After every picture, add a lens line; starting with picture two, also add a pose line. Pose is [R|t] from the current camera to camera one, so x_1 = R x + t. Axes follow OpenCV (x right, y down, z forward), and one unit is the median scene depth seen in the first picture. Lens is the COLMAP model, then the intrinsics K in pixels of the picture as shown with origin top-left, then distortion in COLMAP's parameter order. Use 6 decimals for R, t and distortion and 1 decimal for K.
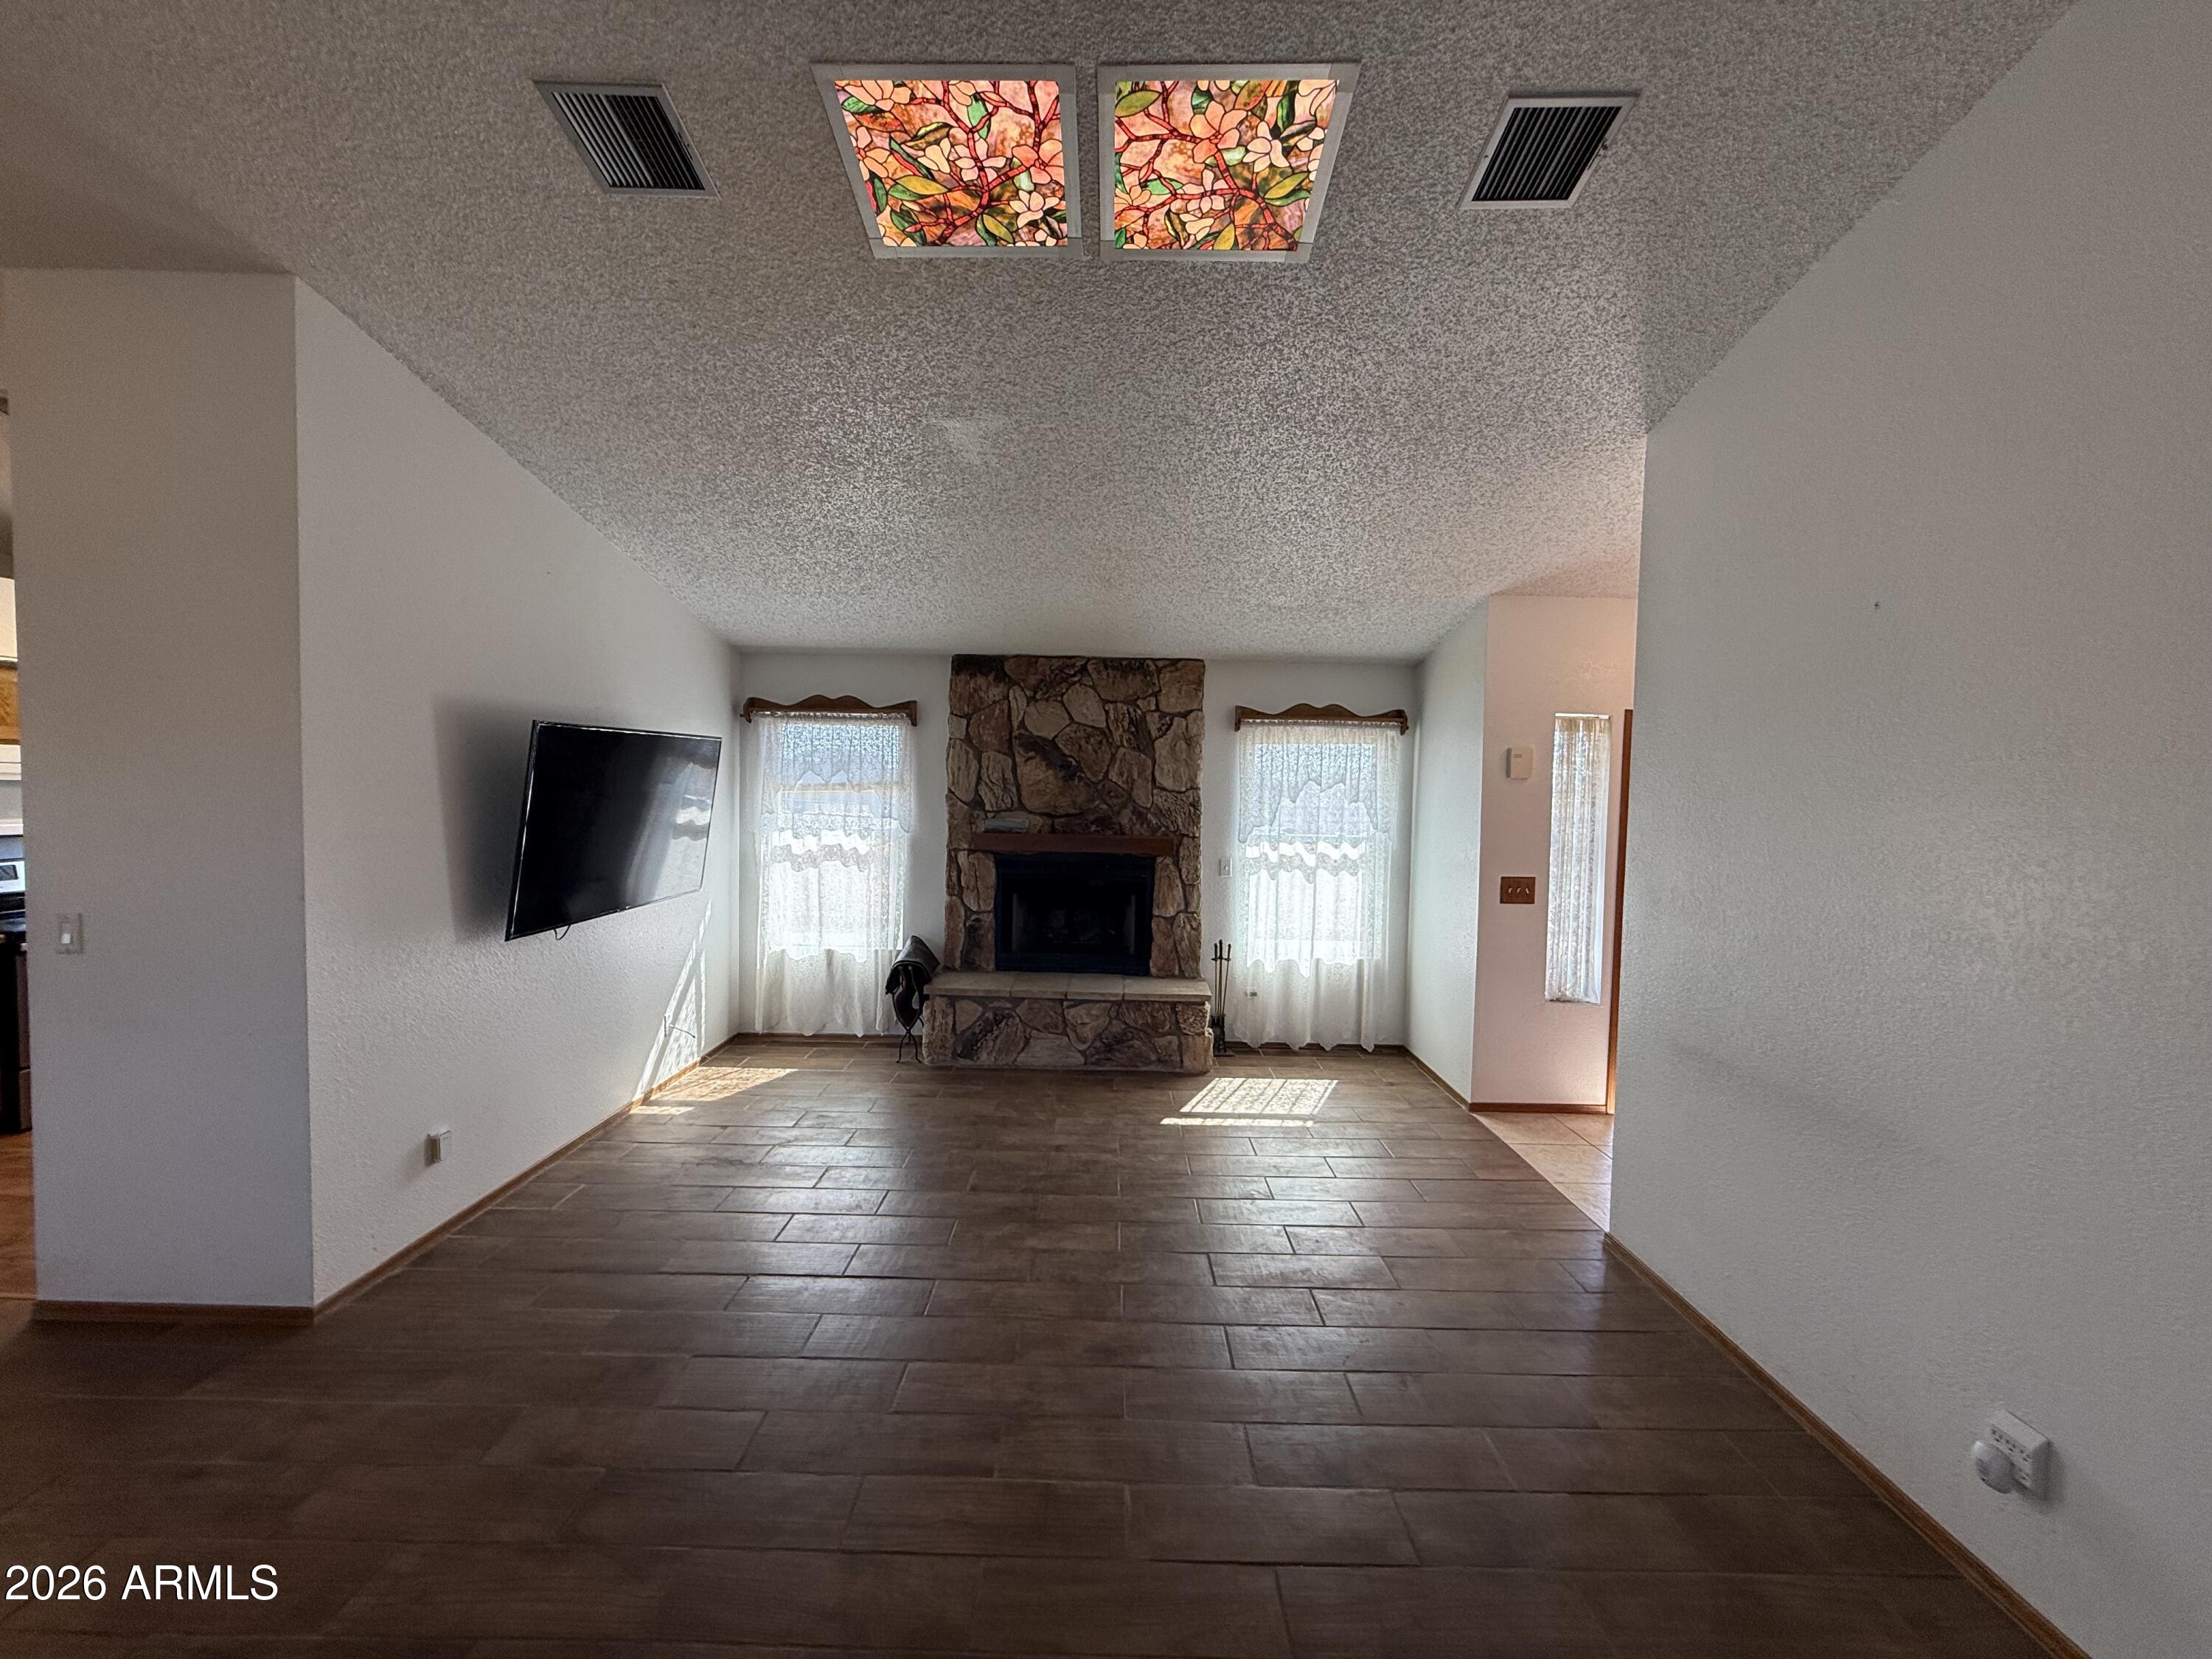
lens RADIAL K [[882.9, 0, 1107.1], [0, 882.9, 830.0], [0, 0, 1]] dist [-0.000239, -0.000096]
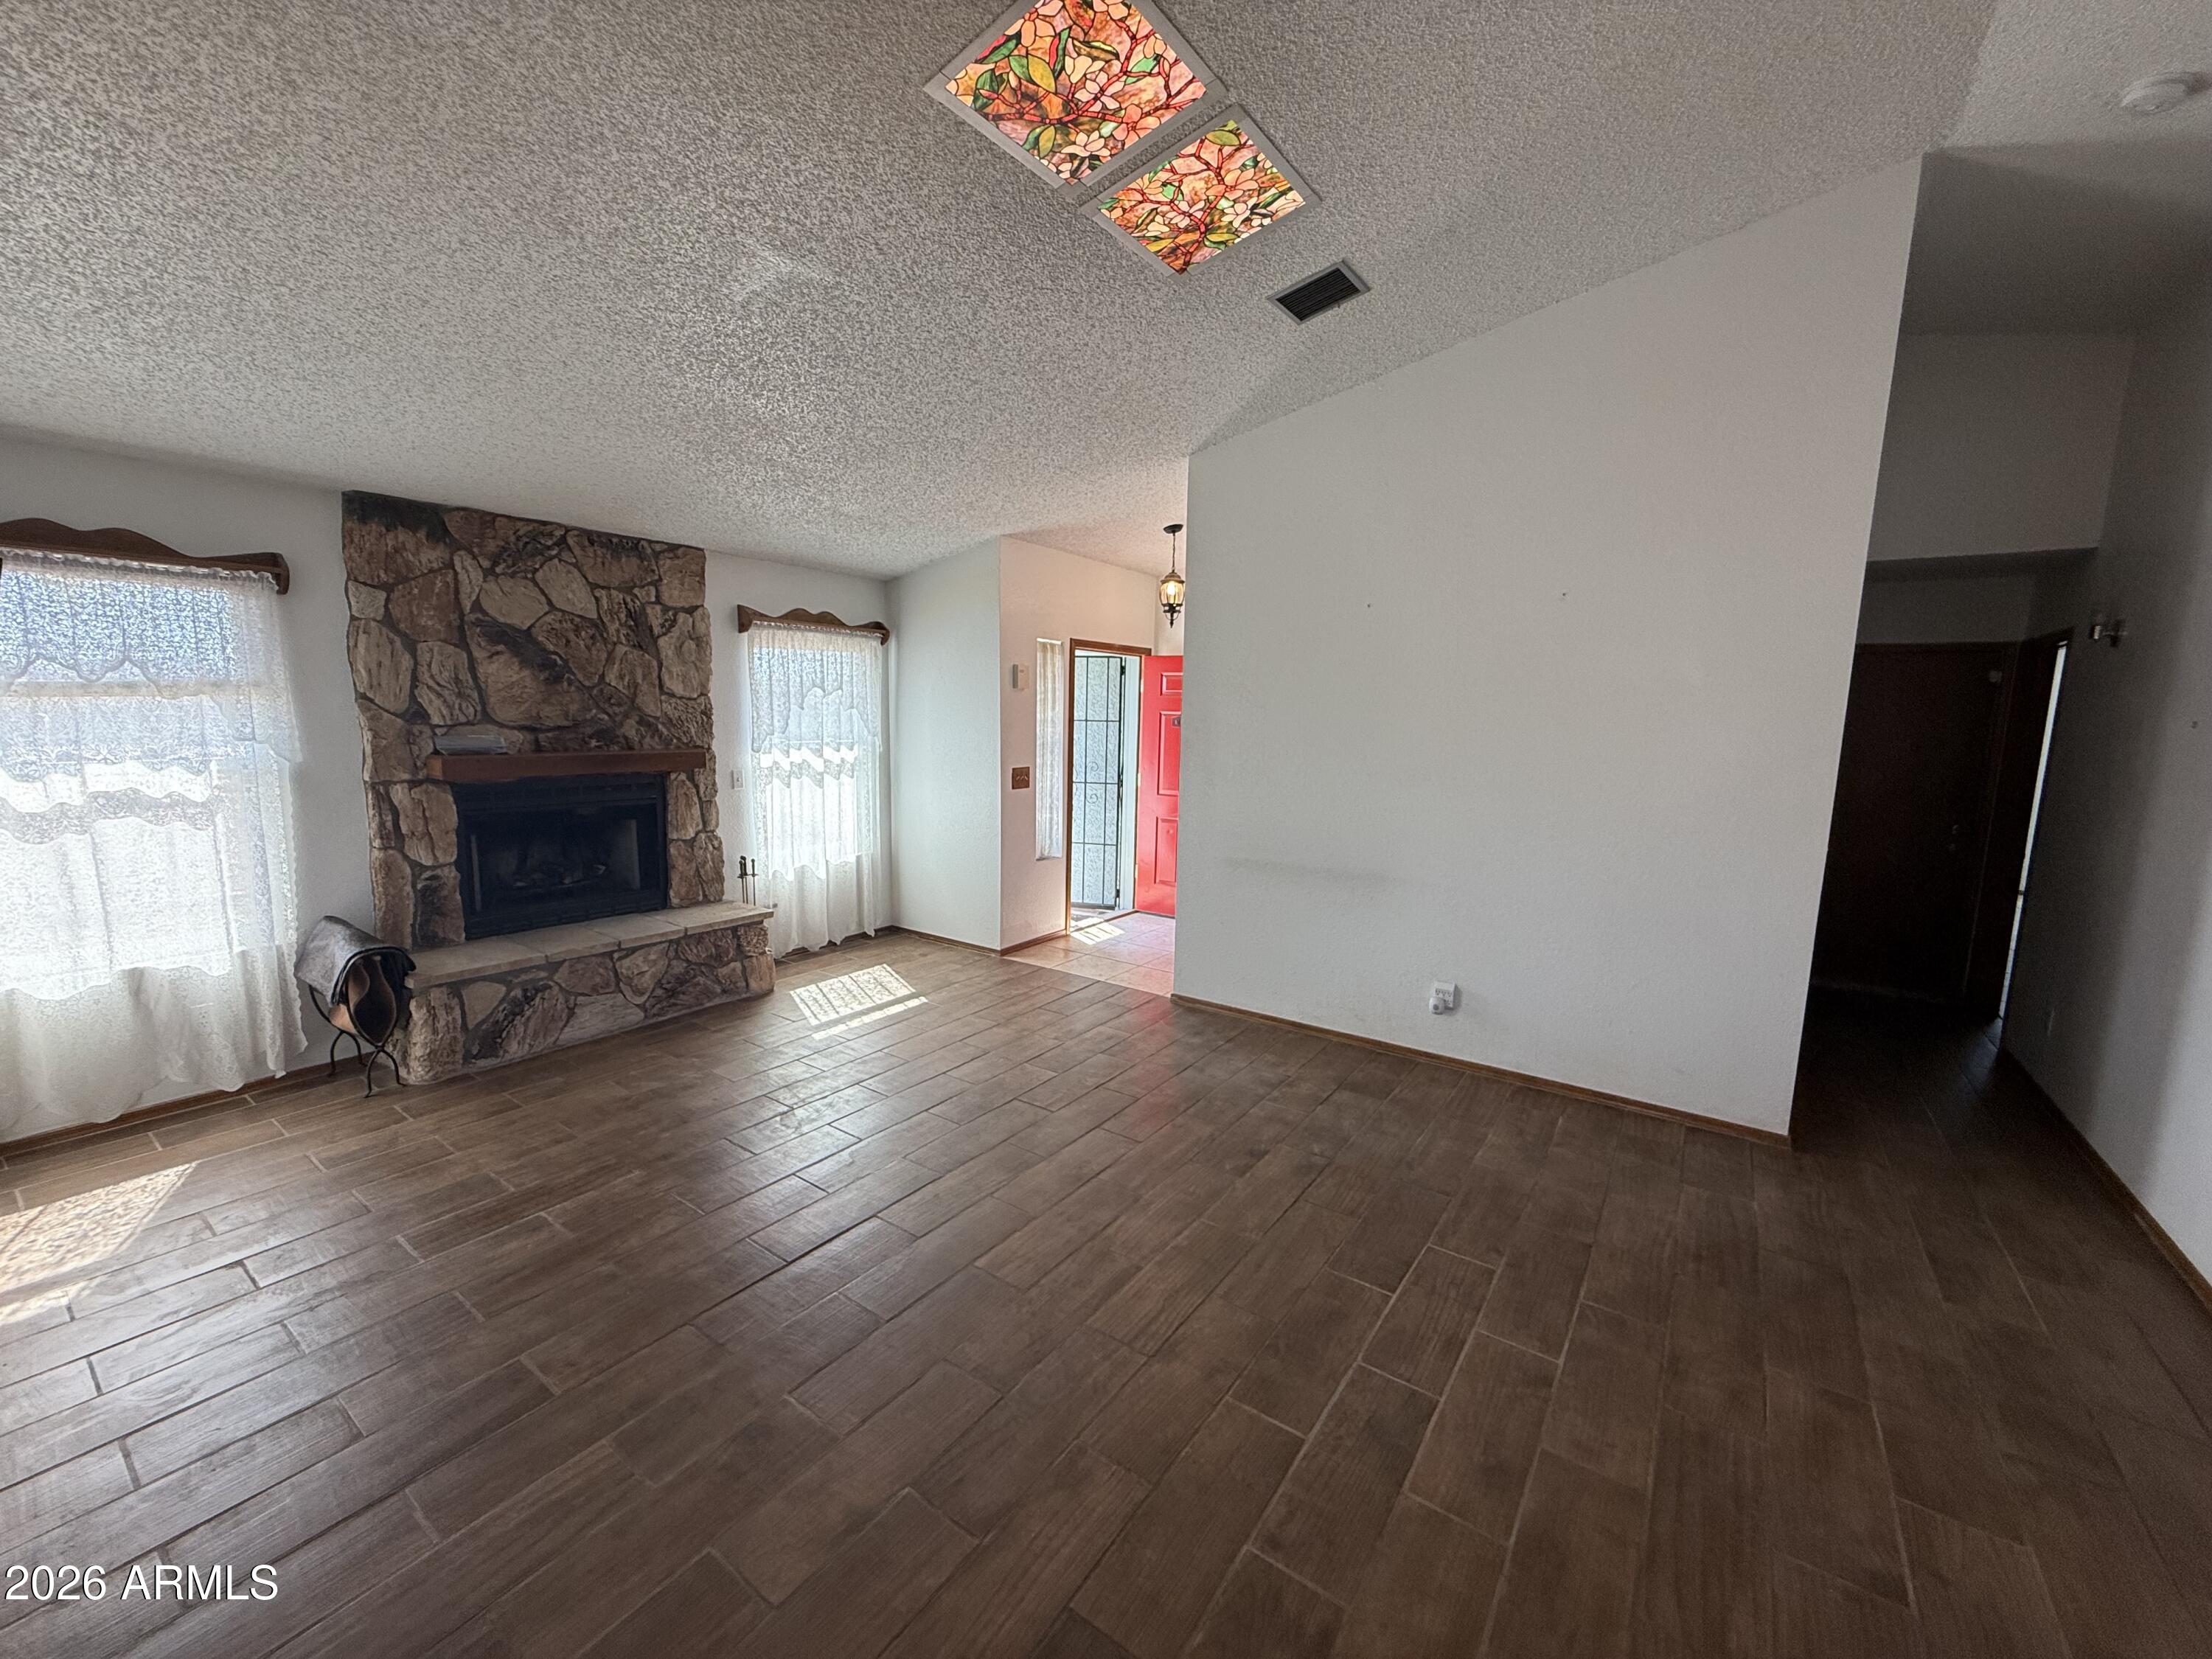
lens RADIAL K [[882.9, 0, 1106.9], [0, 882.9, 829.6], [0, 0, 1]] dist [-0.000239, -0.000096]
pose [[0.572460, -0.120147, 0.811082, -0.451134], [0.027991, 0.991493, 0.127116, -0.014578], [-0.819455, -0.050066, 0.570953, 0.151163]]
